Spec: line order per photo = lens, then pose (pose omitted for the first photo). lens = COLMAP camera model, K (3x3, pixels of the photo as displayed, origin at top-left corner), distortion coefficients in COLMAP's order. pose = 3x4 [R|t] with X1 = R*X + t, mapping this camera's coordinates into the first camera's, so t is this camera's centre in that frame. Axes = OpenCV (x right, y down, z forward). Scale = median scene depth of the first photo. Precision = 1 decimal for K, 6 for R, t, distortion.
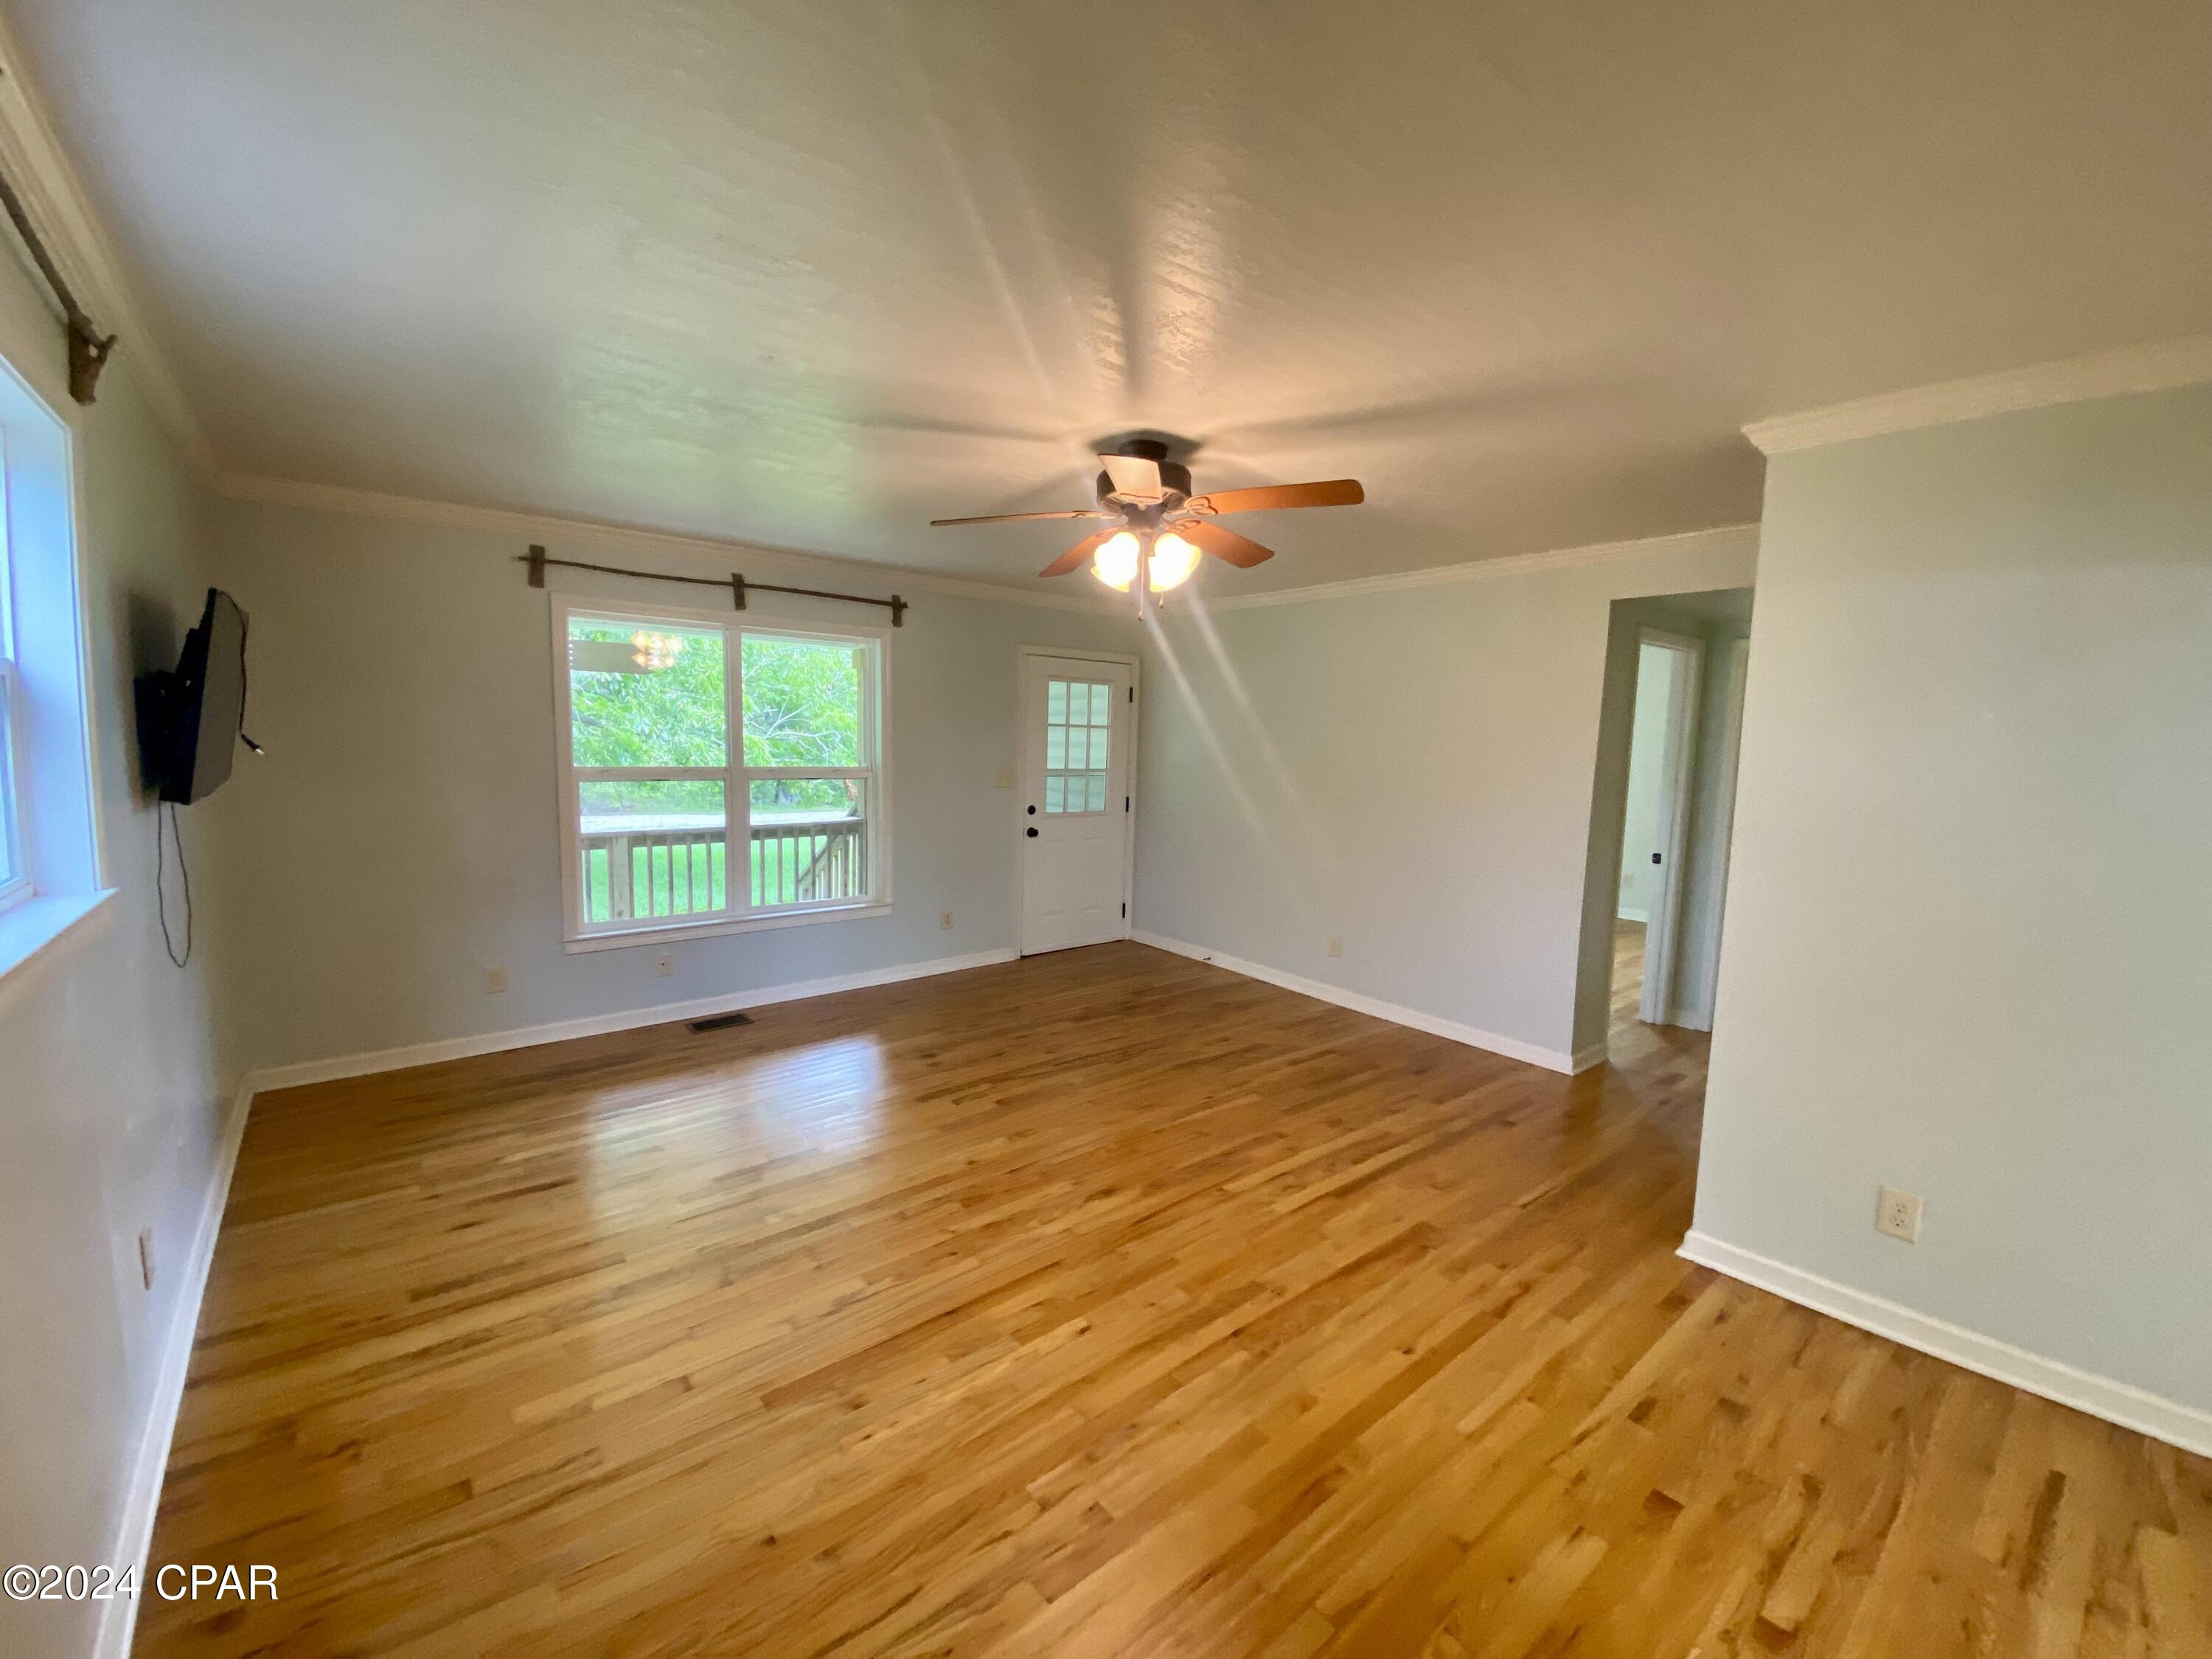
lens RADIAL K [[889.3, 0, 1106.0], [0, 889.3, 829.5], [0, 0, 1]] dist [0.032783, -0.012420]
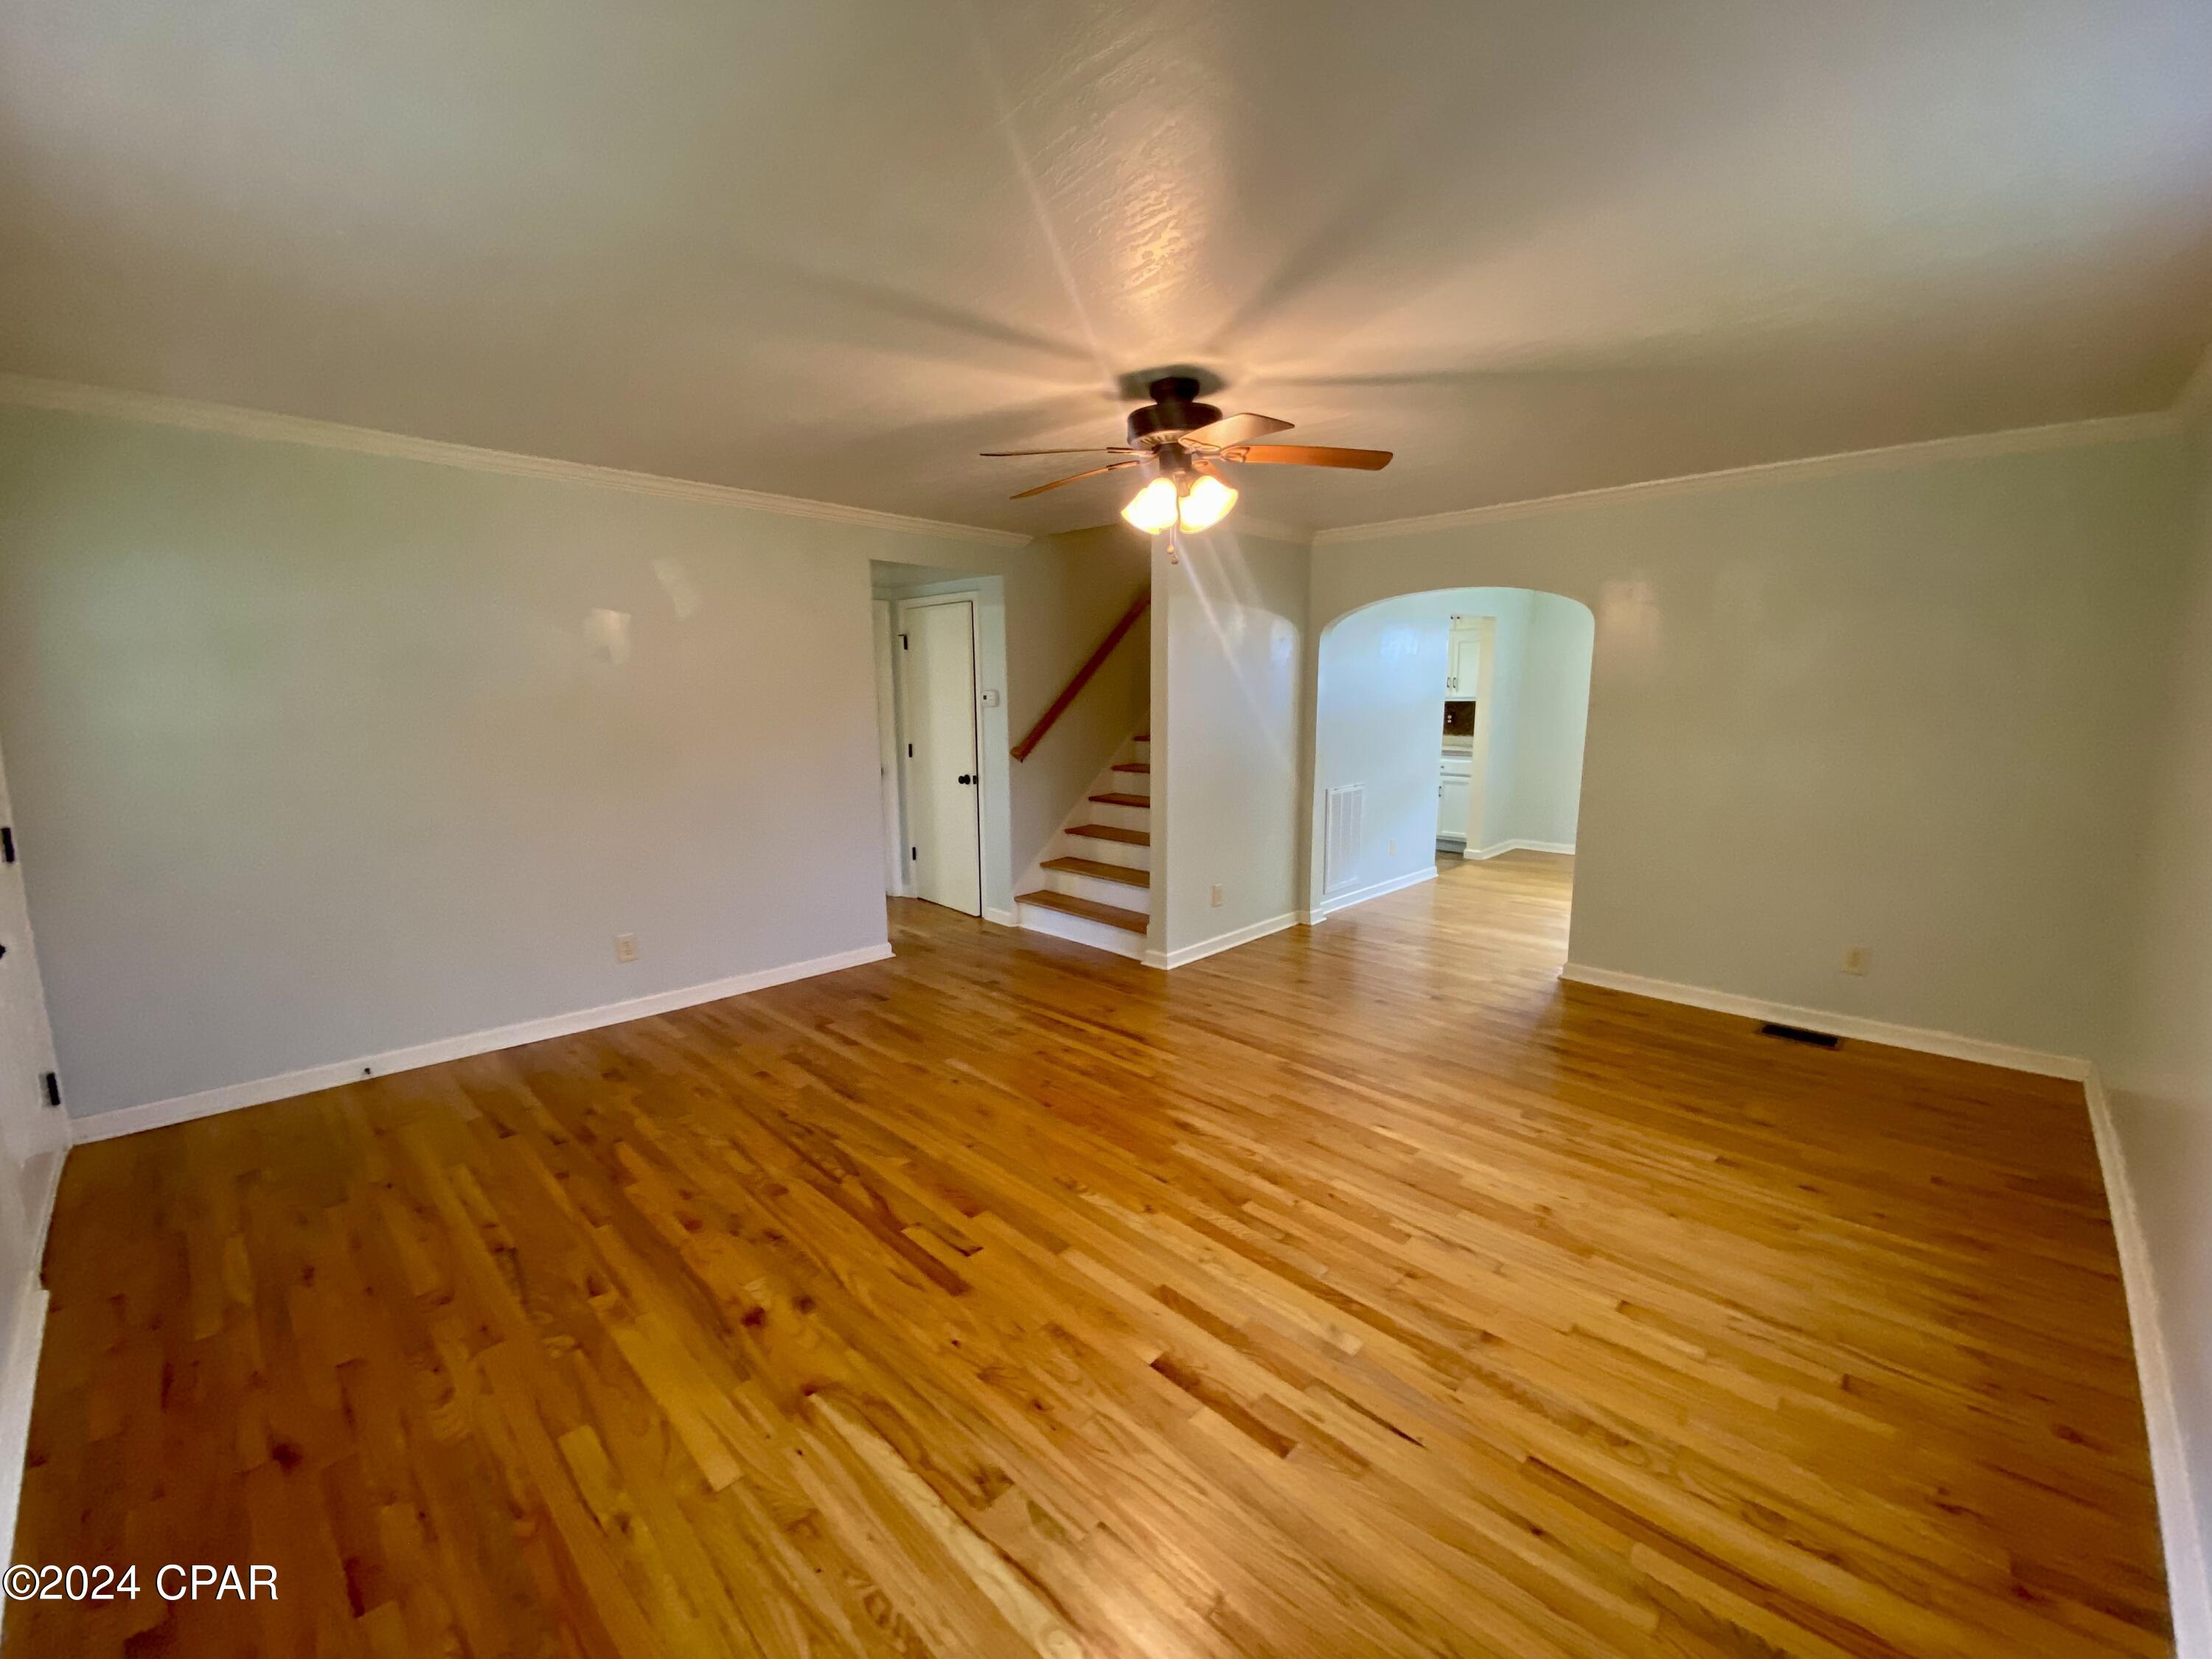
lens RADIAL K [[897.5, 0, 1093.4], [0, 897.5, 830.3], [0, 0, 1]] dist [0.041771, -0.027873]
pose [[-0.090648, -0.183573, 0.978818, -0.905945], [0.107765, 0.975285, 0.192891, -0.130984], [-0.990035, 0.122968, -0.068625, 1.088458]]
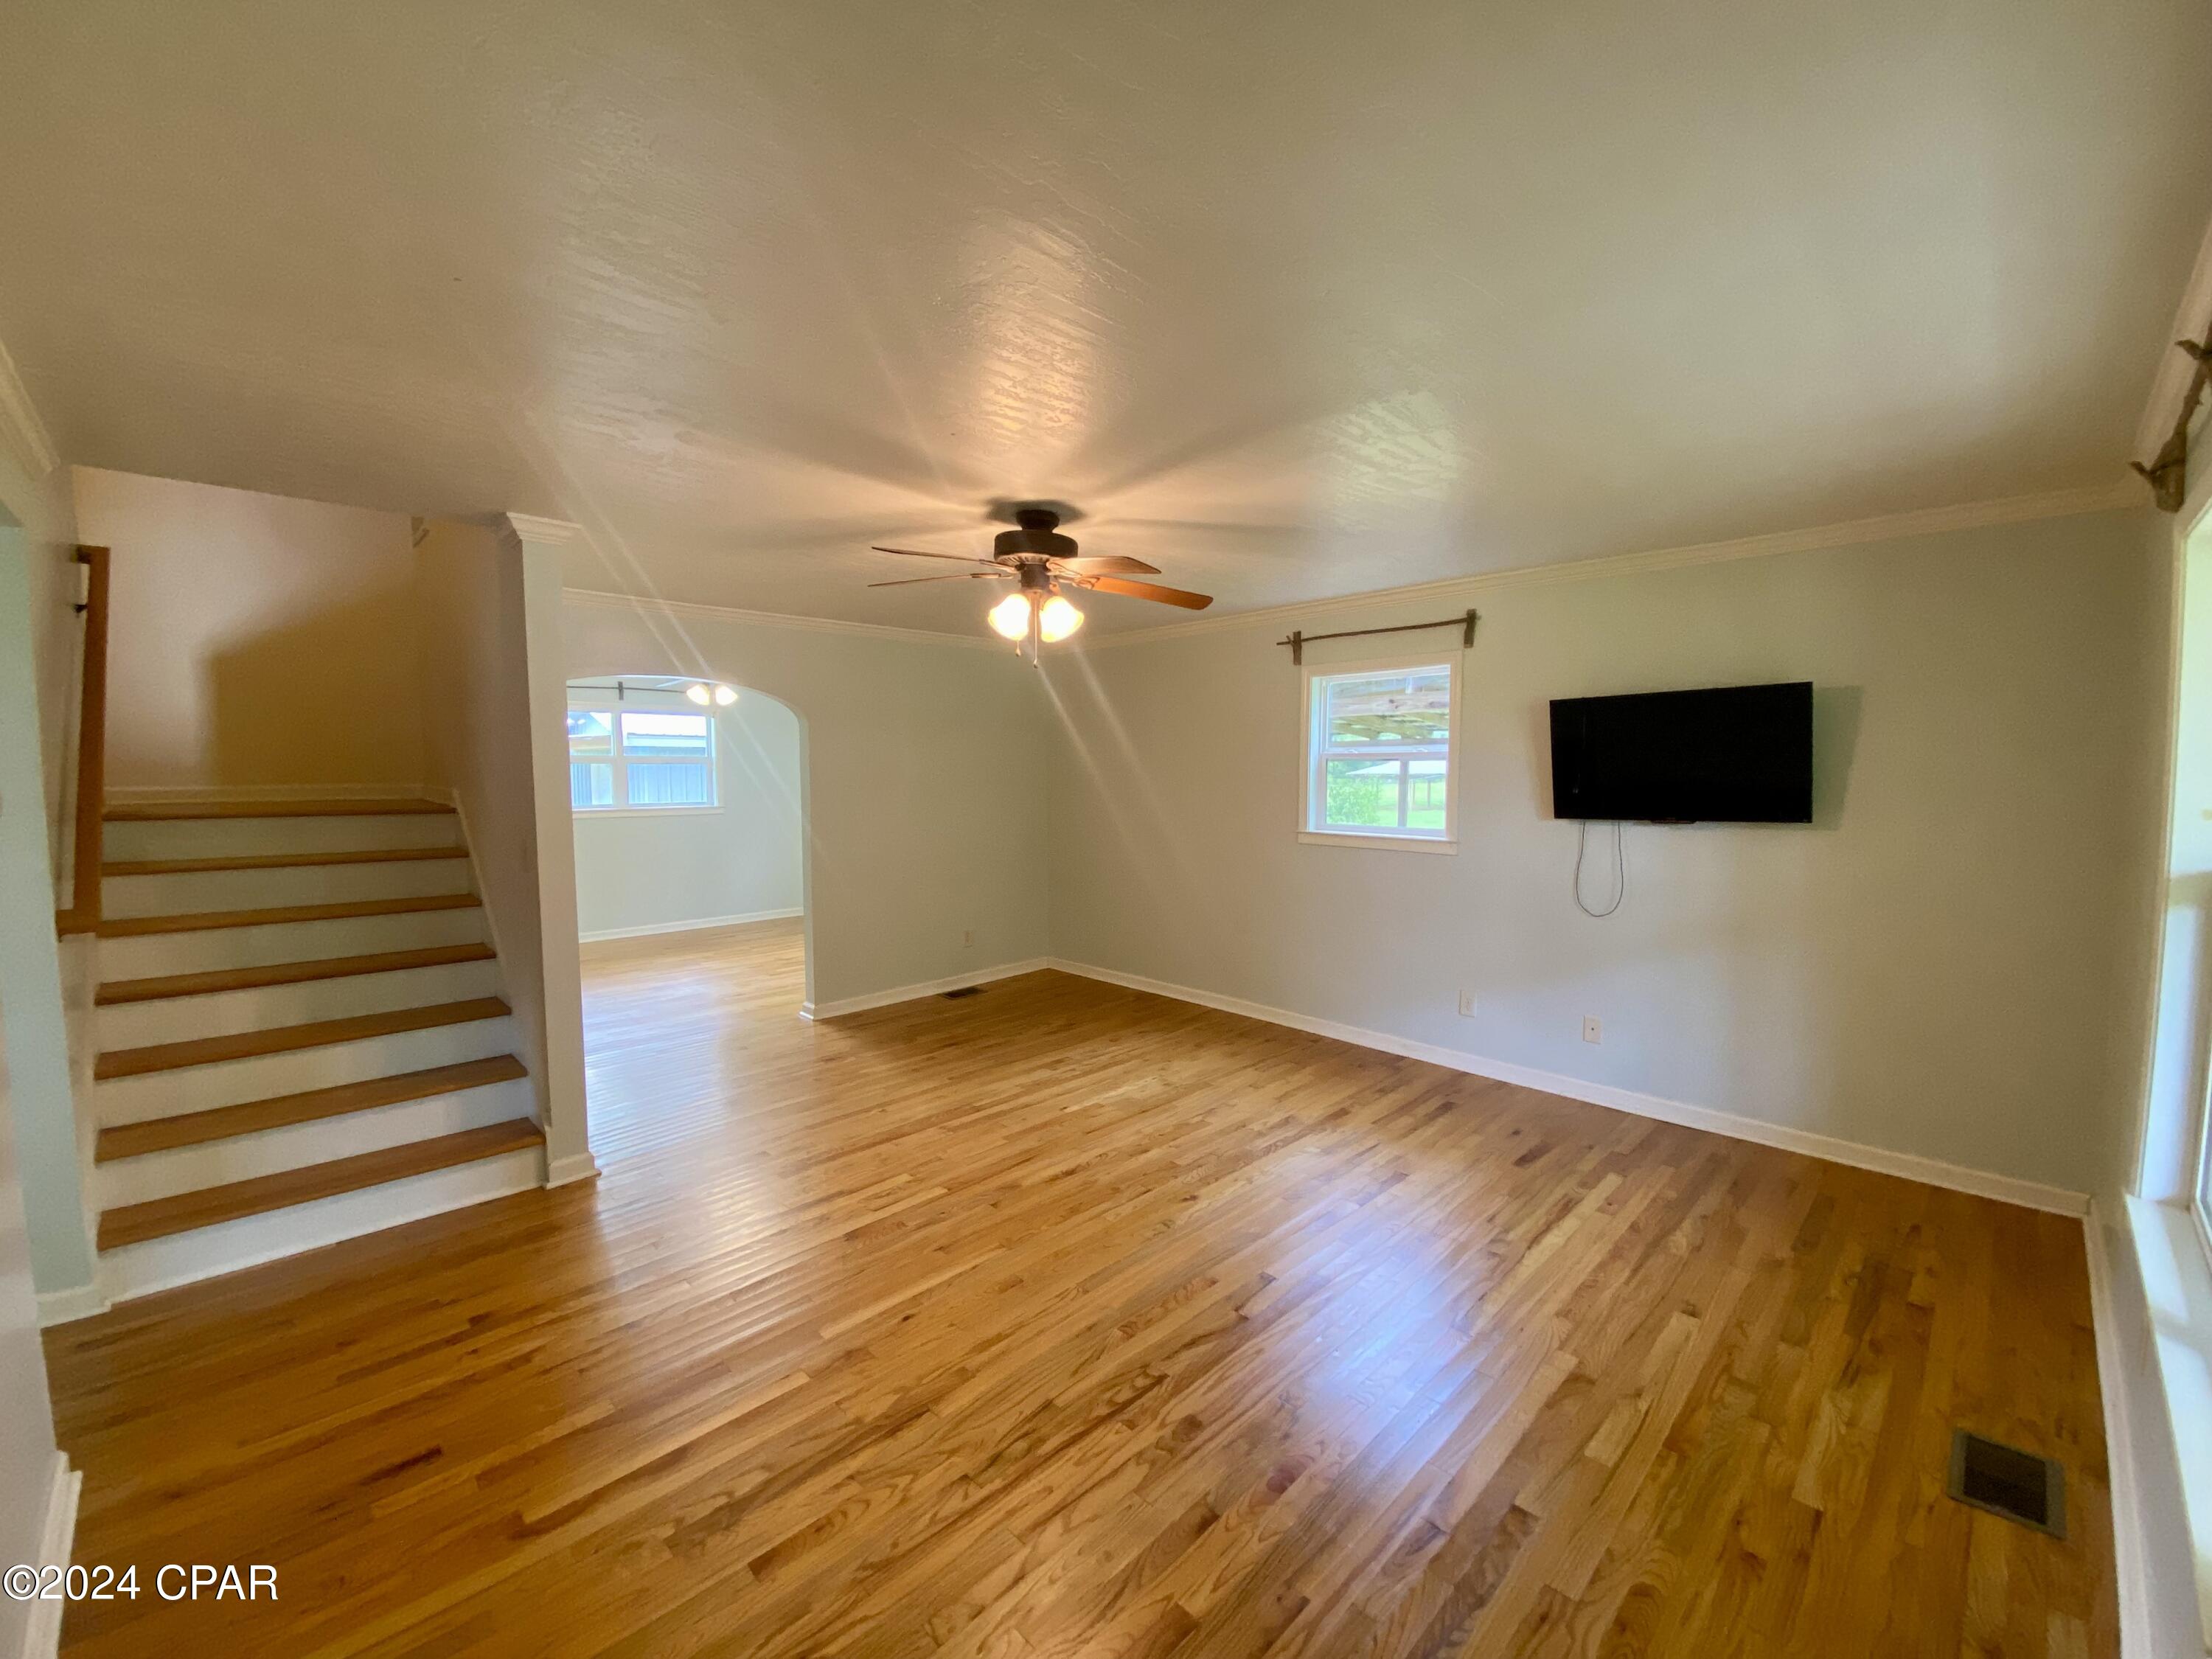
lens RADIAL K [[897.5, 0, 1093.4], [0, 897.5, 830.3], [0, 0, 1]] dist [0.041771, -0.027873]
pose [[-0.997429, -0.015631, -0.069934, 0.037545], [-0.027814, 0.983856, 0.176788, -0.212565], [0.066041, 0.178279, -0.981761, 1.954798]]
